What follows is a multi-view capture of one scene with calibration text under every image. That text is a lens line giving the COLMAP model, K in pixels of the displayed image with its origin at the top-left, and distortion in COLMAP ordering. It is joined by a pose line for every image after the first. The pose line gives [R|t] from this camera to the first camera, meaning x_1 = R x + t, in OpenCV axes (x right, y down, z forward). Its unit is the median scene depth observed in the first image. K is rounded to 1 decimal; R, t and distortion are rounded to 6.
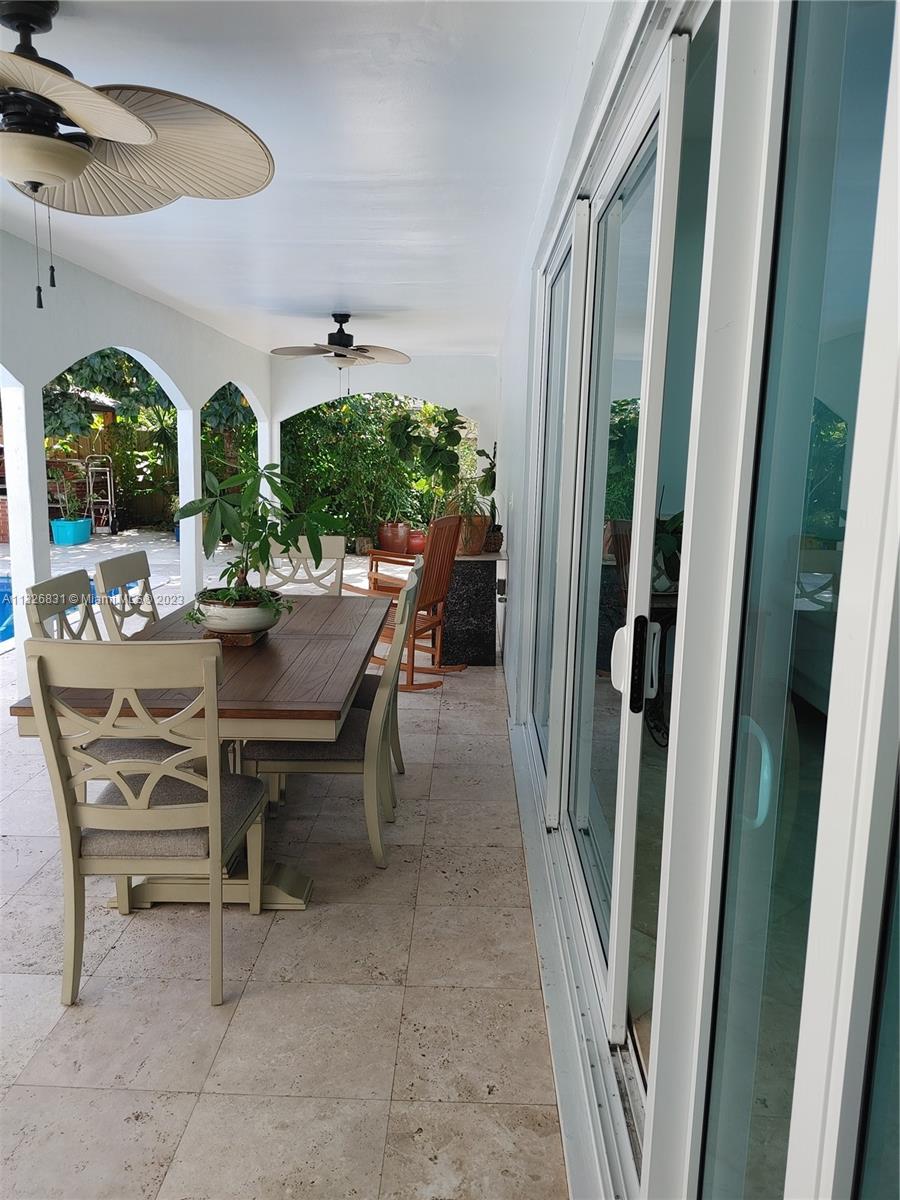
lens RADIAL K [[903.7, 0, 439.5], [0, 903.7, 592.2], [0, 0, 1]] dist [0.071810, -0.102528]
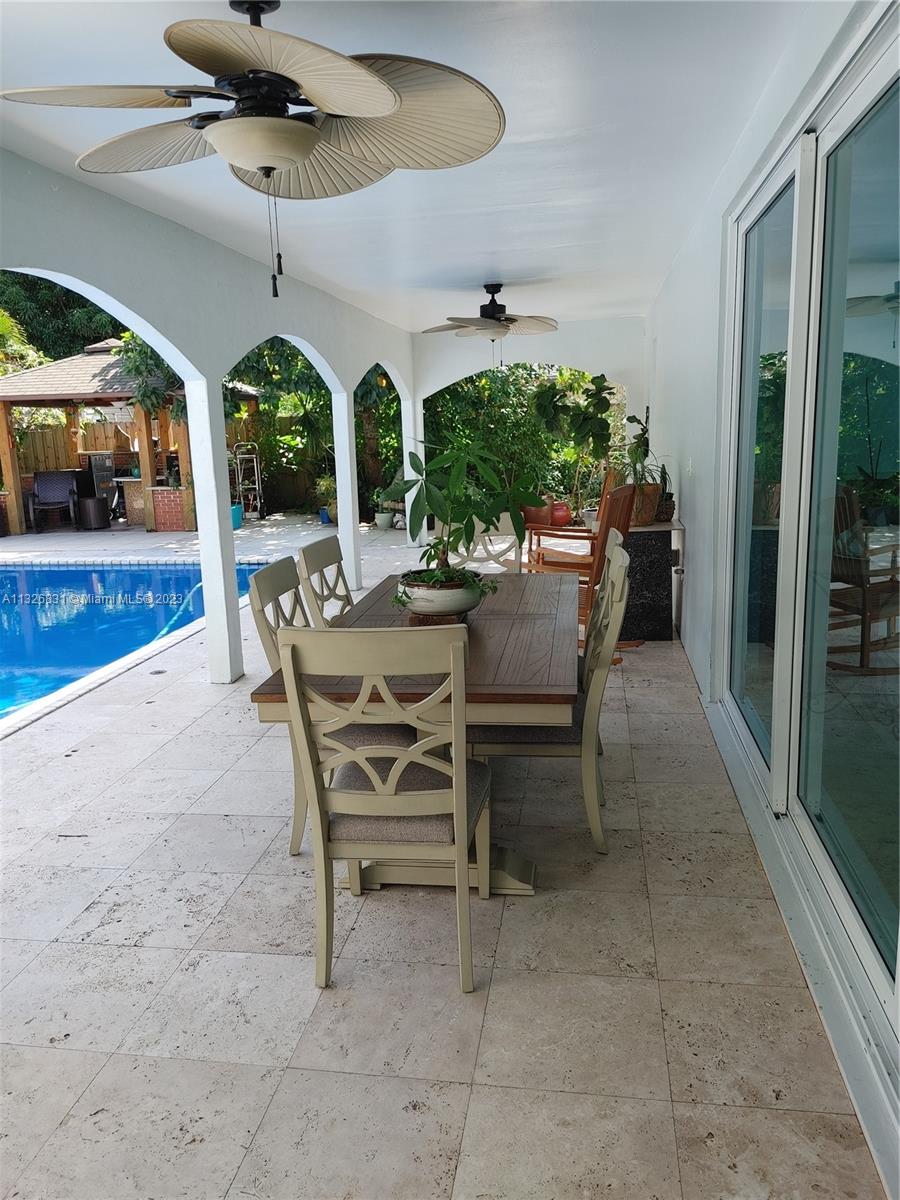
lens RADIAL K [[907.6, 0, 439.4], [0, 907.6, 593.0], [0, 0, 1]] dist [0.077292, -0.106613]
pose [[0.989243, -0.028657, -0.143448, -0.099506], [0.032845, 0.999098, 0.026910, -0.006740], [0.142548, -0.031332, 0.989292, 0.021598]]
